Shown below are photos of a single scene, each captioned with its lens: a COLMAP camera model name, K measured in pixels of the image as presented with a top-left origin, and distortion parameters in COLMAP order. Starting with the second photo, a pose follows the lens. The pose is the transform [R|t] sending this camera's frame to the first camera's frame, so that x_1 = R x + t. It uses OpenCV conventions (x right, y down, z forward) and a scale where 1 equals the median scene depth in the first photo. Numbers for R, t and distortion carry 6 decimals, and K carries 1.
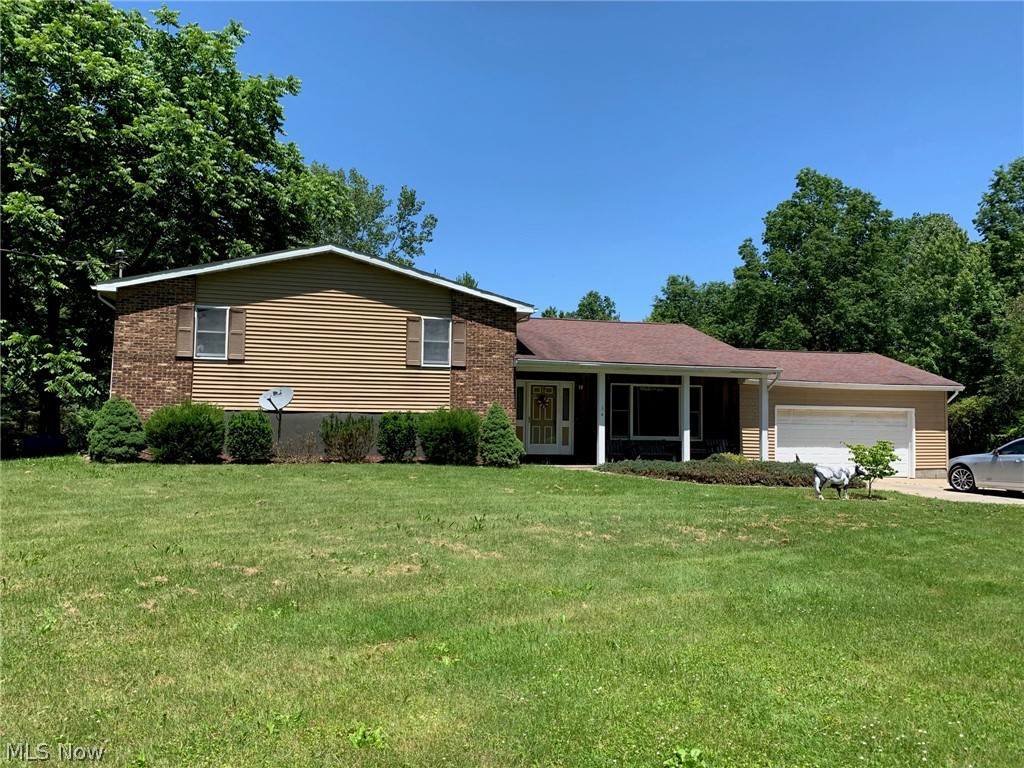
lens RADIAL K [[720.2, 0, 512.0], [0, 720.2, 384.0], [0, 0, 1]] dist [0.001455, -0.137130]
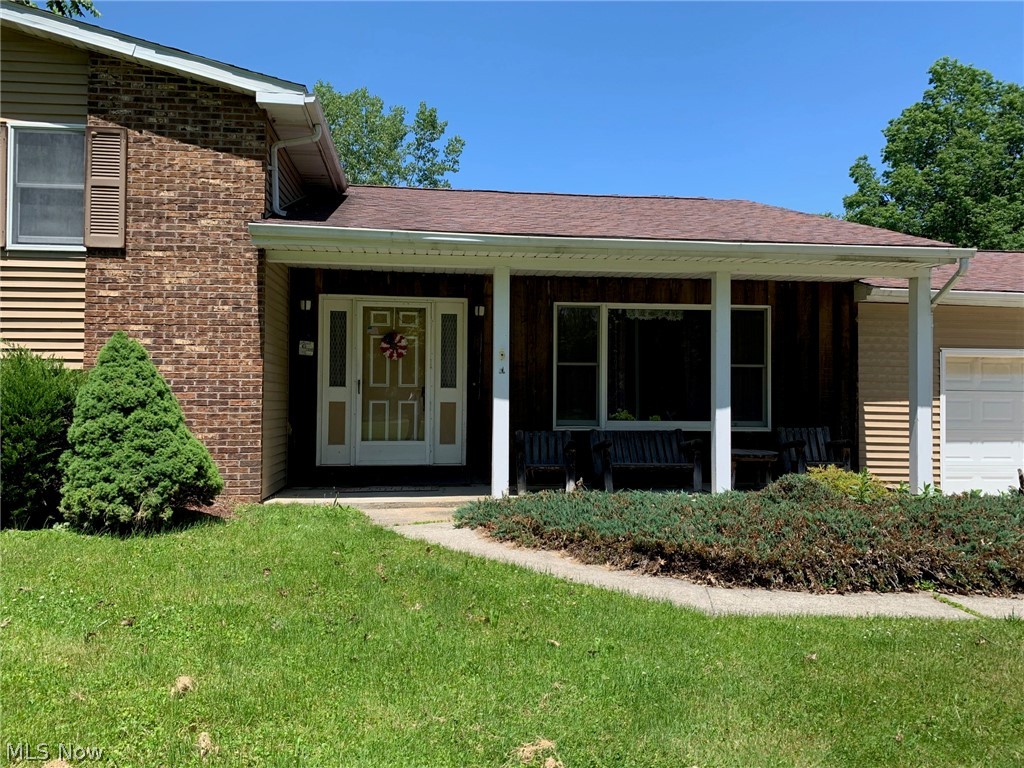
lens RADIAL K [[774.6, 0, 526.6], [0, 774.6, 384.9], [0, 0, 1]] dist [0.020534, -0.035490]
pose [[0.996123, -0.011279, -0.087245, 0.156617], [0.014760, 0.999116, 0.039353, 0.029824], [0.086724, -0.040488, 0.995409, 0.511210]]
